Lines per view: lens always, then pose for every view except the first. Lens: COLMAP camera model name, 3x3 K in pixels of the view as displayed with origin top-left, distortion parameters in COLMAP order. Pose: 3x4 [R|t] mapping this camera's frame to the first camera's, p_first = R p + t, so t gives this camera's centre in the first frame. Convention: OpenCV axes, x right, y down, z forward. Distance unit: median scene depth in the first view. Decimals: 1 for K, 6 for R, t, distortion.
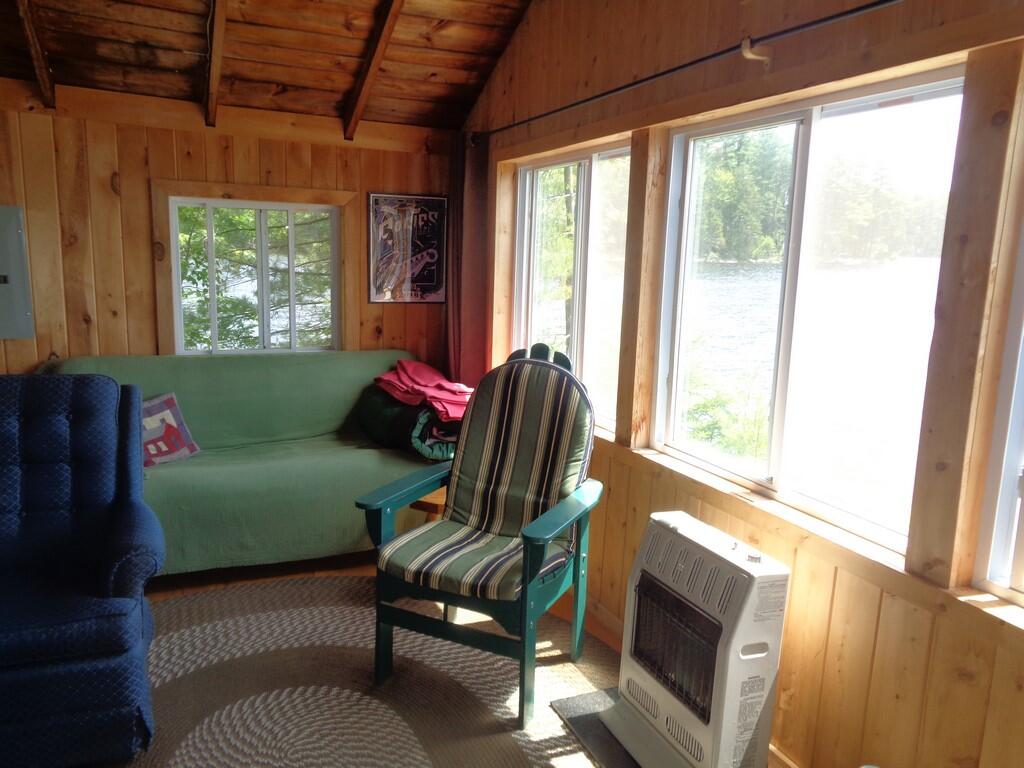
lens RADIAL K [[770.0, 0, 512.0], [0, 770.0, 384.0], [0, 0, 1]] dist [0.005964, 0.000379]
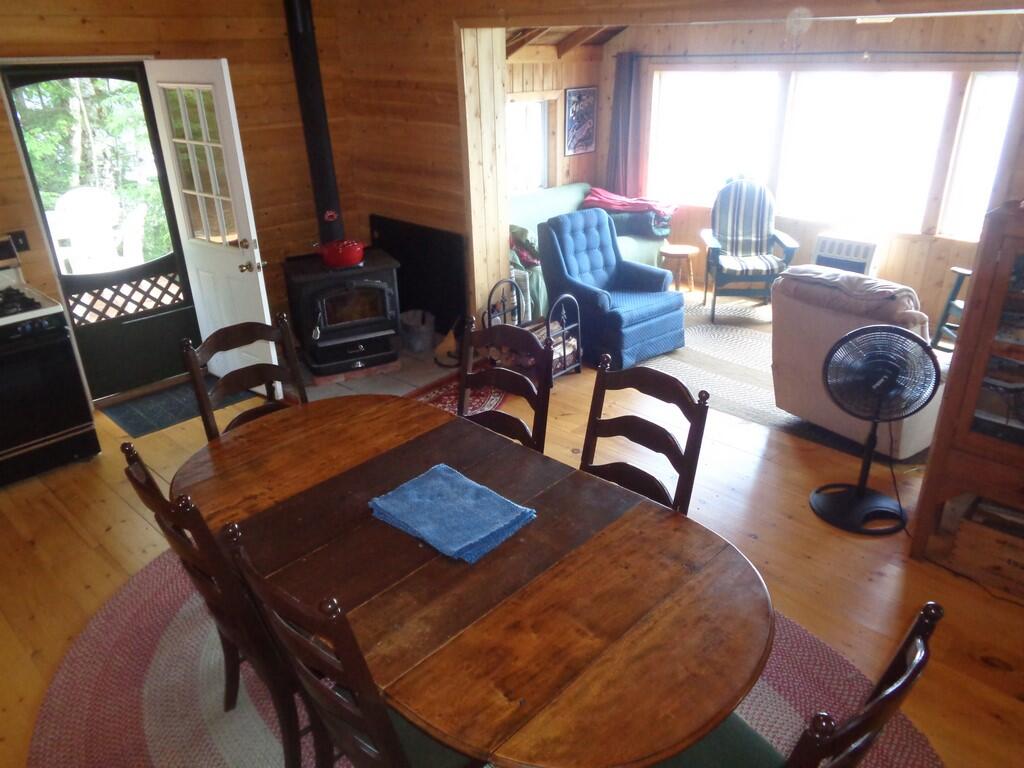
lens RADIAL K [[743.8, 0, 512.0], [0, 743.8, 384.0], [0, 0, 1]] dist [0.000694, -0.001450]
pose [[0.924012, -0.200664, 0.325478, -1.476760], [0.111814, 0.955822, 0.271851, -0.132267], [-0.365650, -0.214801, 0.905627, -0.898562]]
